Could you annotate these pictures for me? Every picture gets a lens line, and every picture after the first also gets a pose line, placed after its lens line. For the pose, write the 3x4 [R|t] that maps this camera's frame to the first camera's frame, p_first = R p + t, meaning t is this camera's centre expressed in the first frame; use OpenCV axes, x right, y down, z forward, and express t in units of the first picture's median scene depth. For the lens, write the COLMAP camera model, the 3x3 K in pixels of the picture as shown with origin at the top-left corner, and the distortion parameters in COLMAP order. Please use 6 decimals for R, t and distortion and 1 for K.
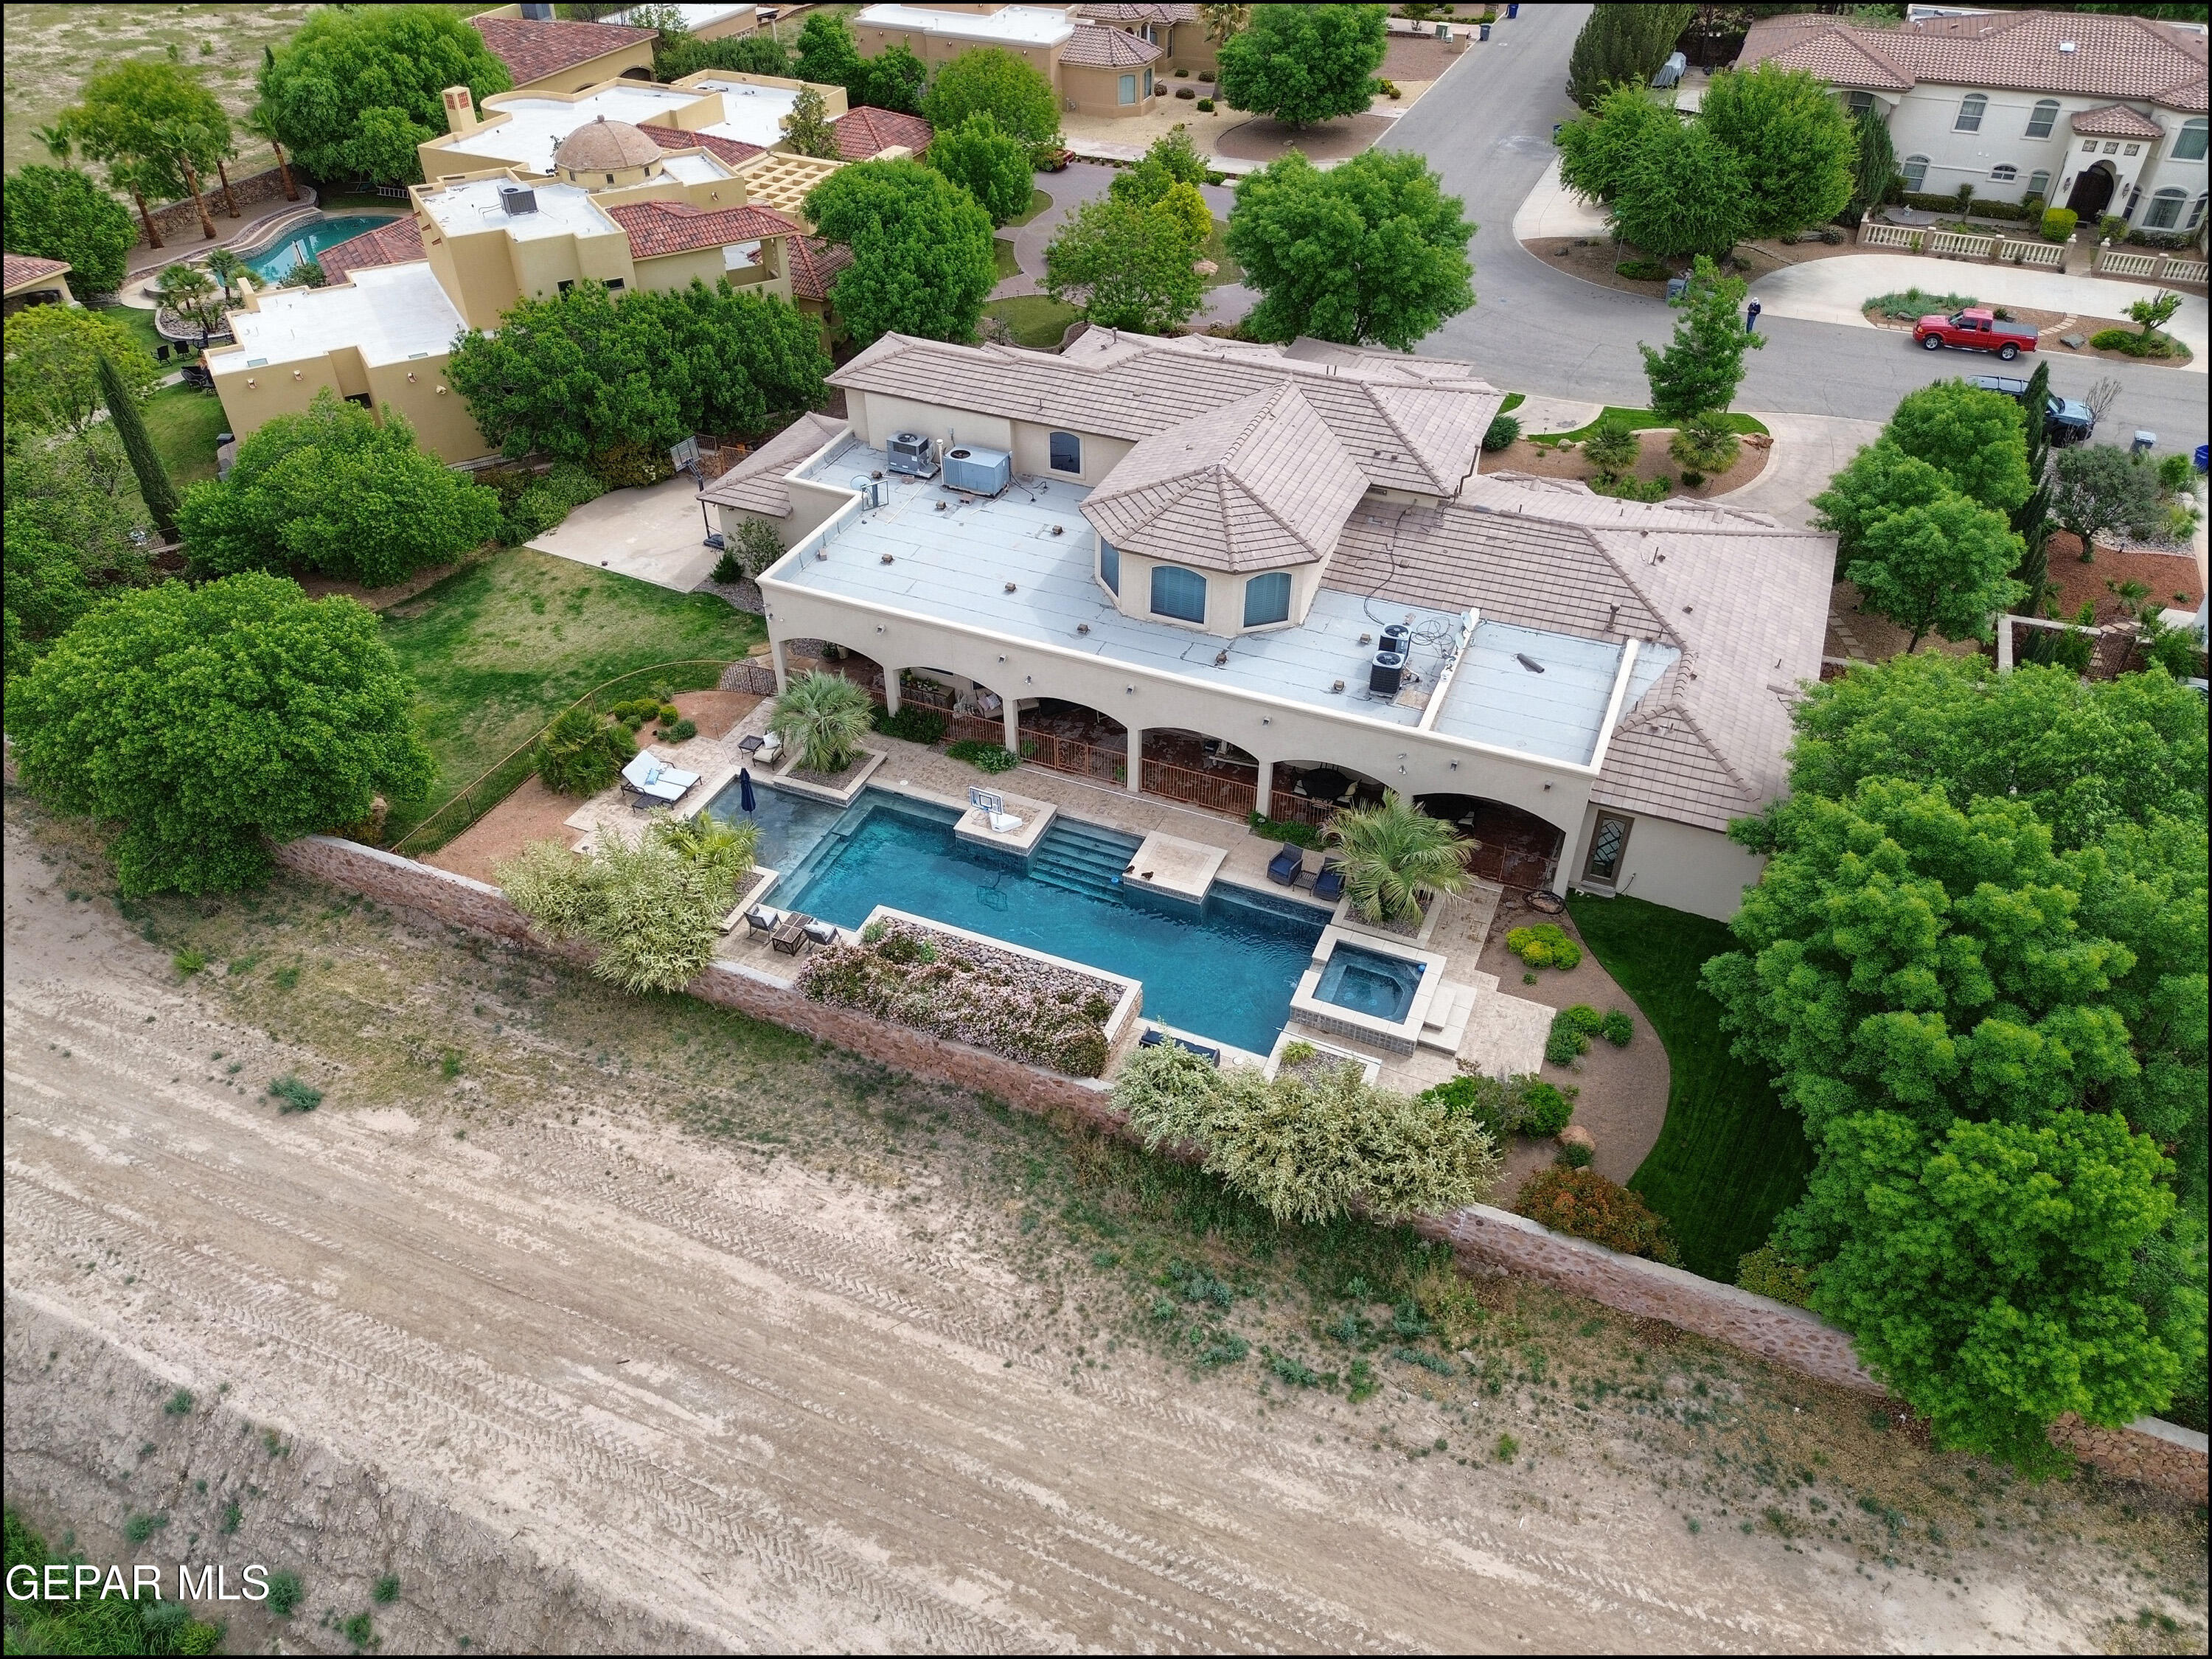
lens RADIAL K [[1570.5, 0, 1109.7], [0, 1570.5, 826.5], [0, 0, 1]] dist [0.059421, -0.048016]
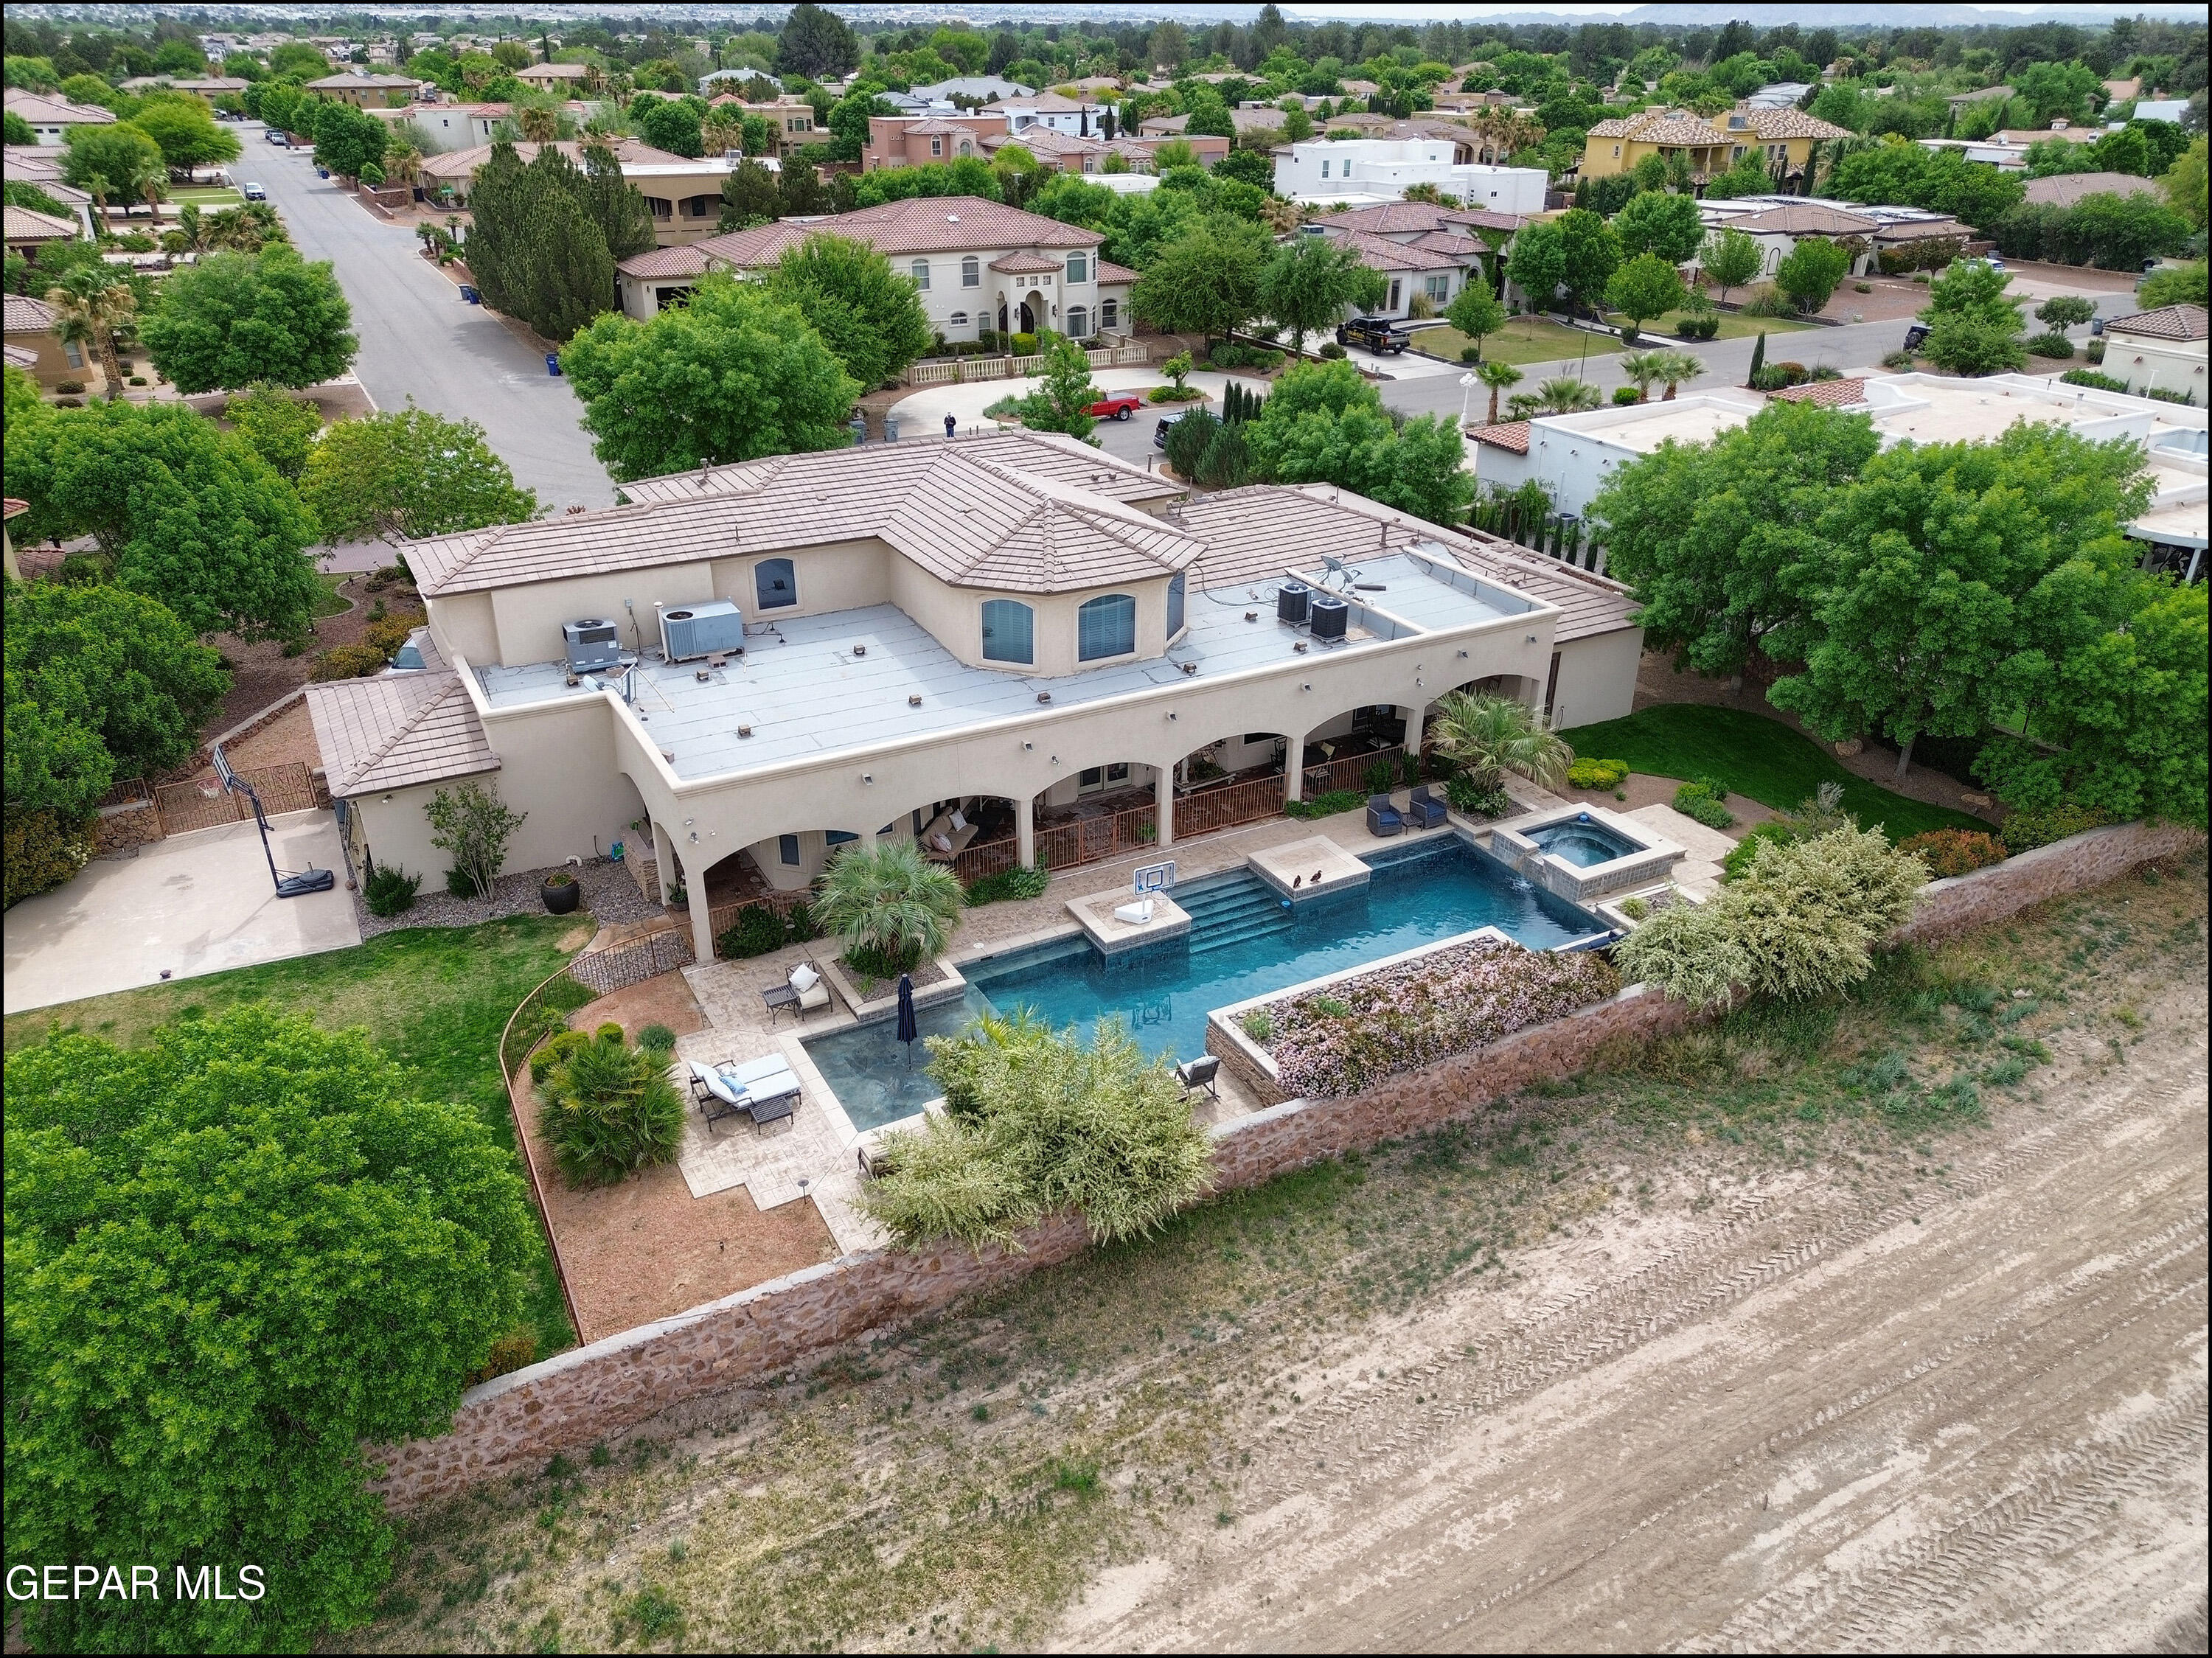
lens RADIAL K [[1570.4, 0, 1109.7], [0, 1570.4, 826.0], [0, 0, 1]] dist [0.059421, -0.048016]
pose [[0.620561, -0.350854, 0.701289, -0.637386], [0.487042, 0.873358, 0.005963, -0.054866], [-0.614568, 0.337857, 0.712852, 0.407861]]
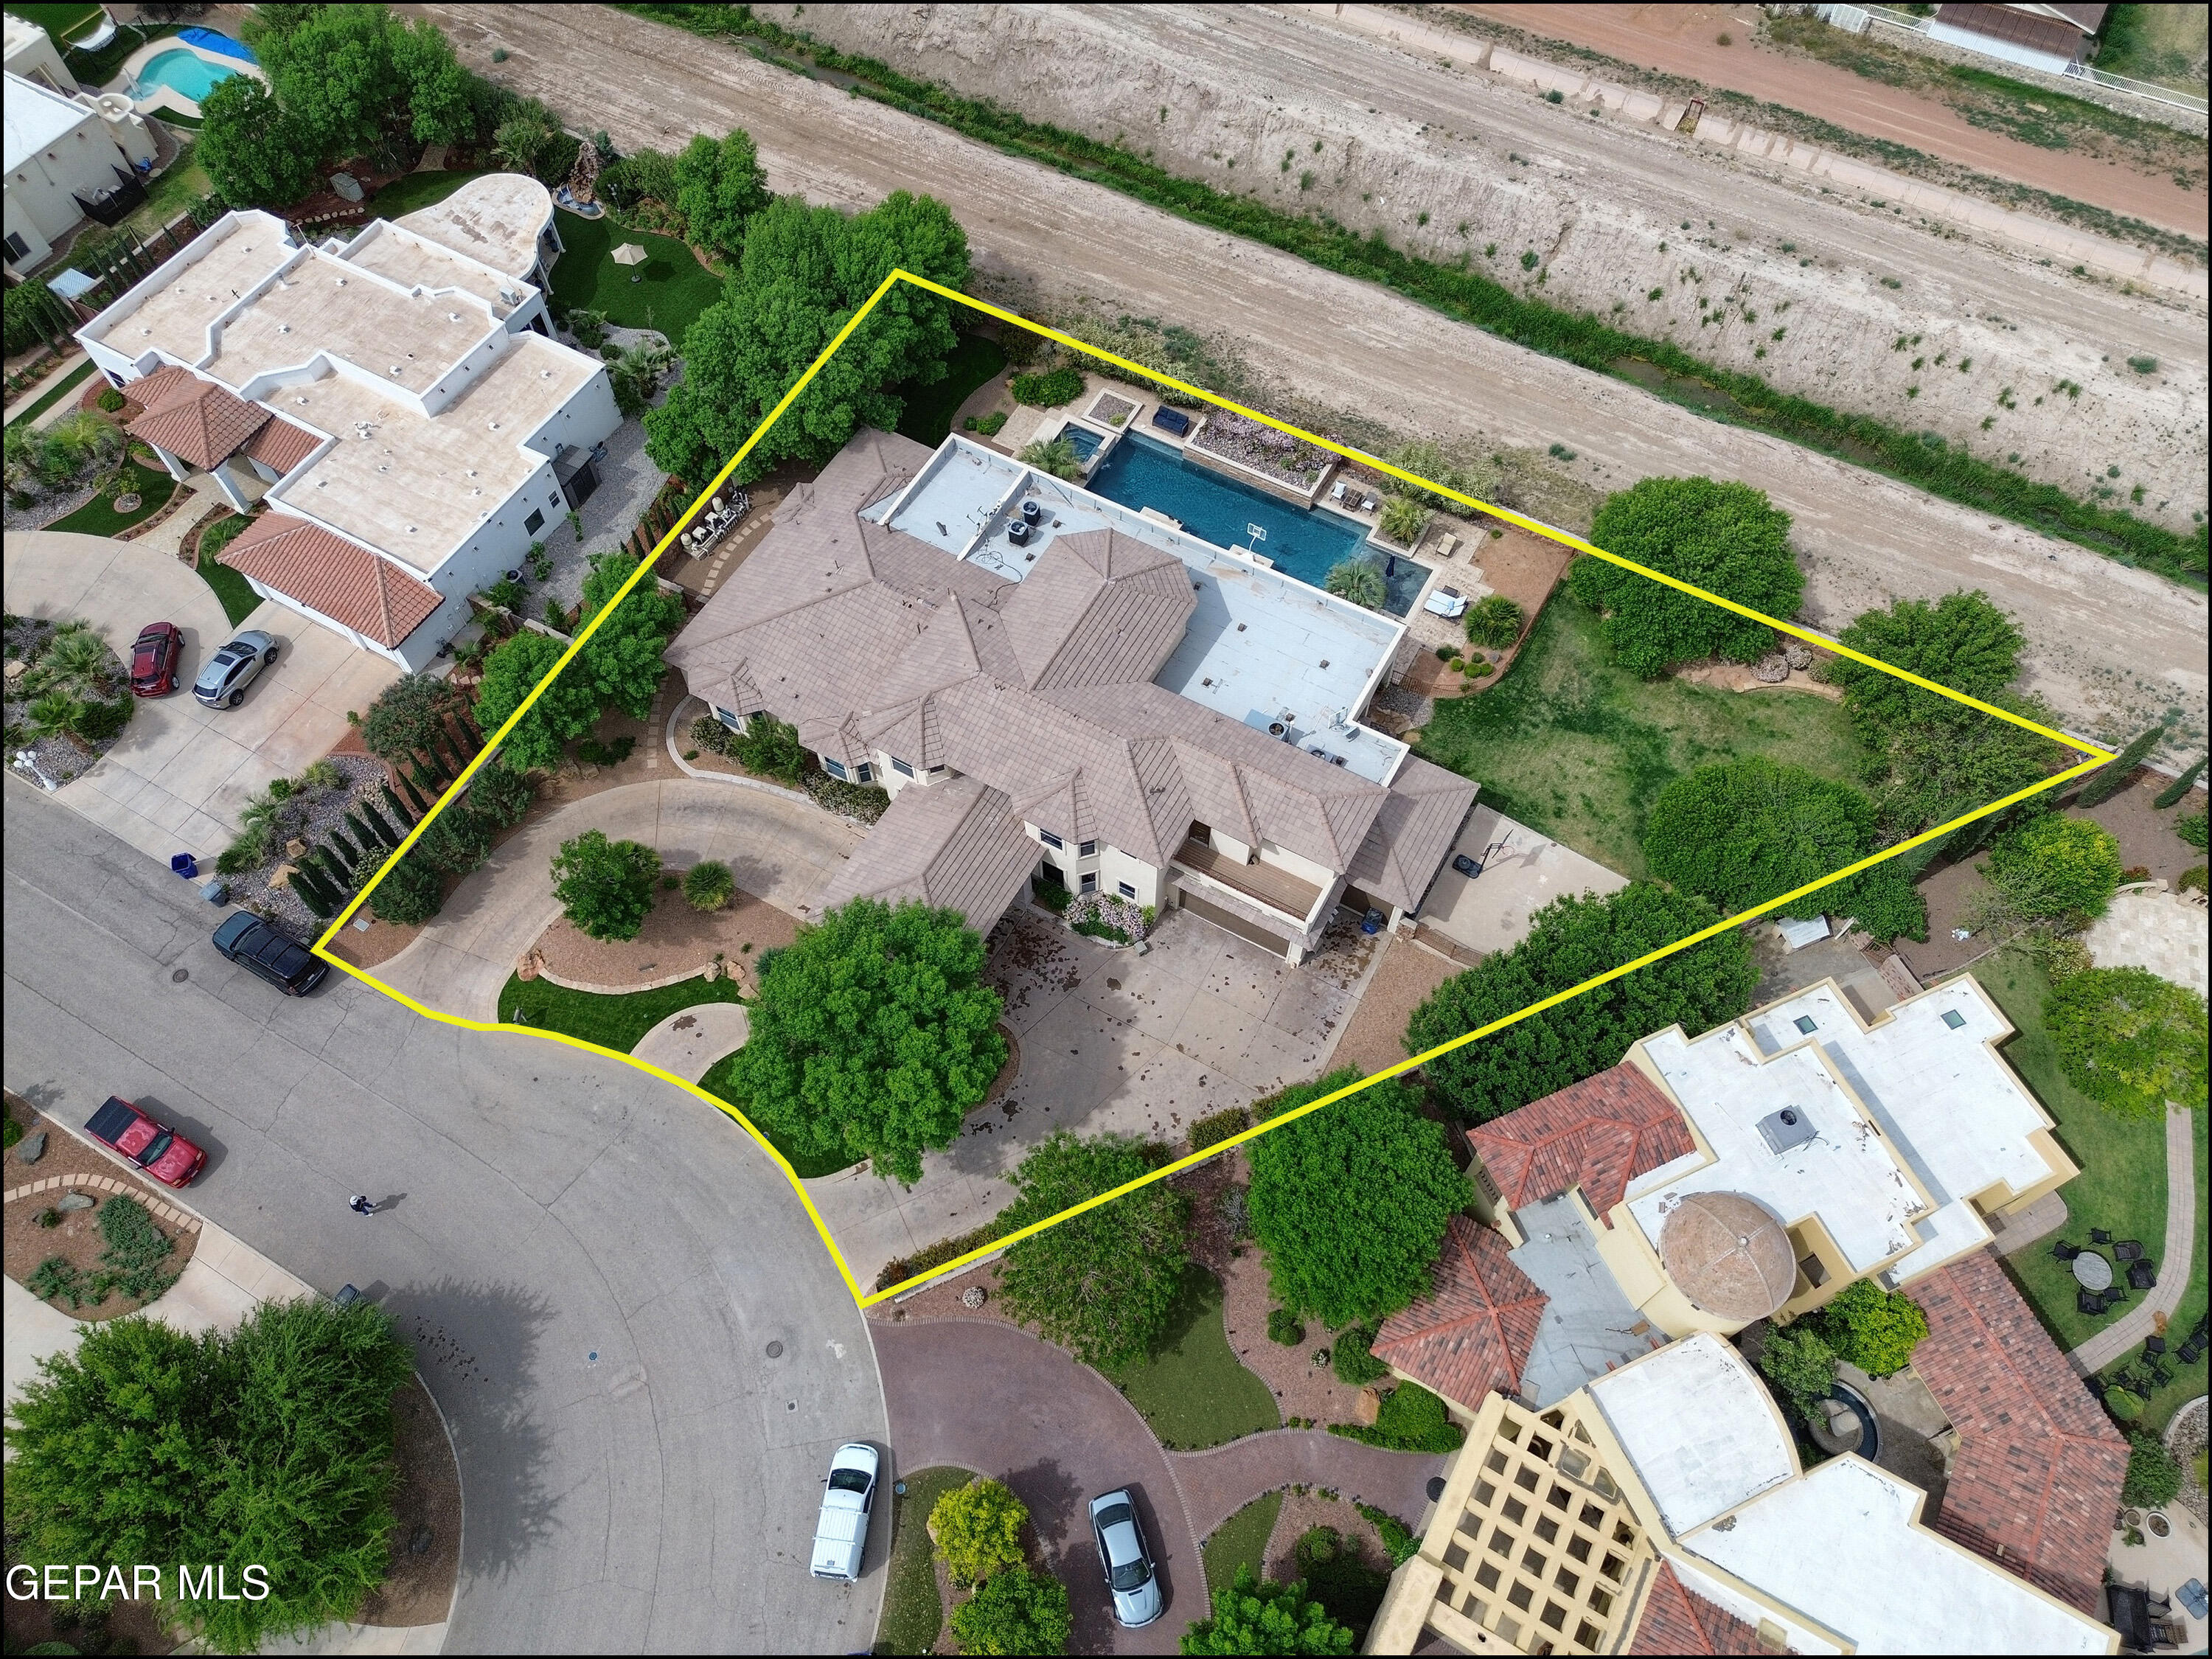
lens RADIAL K [[1570.5, 0, 1109.7], [0, 1570.5, 826.5], [0, 0, 1]] dist [0.059421, -0.048016]
pose [[-0.994012, -0.093894, 0.055901, -0.041693], [0.069083, -0.143589, 0.987223, -1.828765], [-0.084668, 0.985173, 0.149215, 1.045123]]
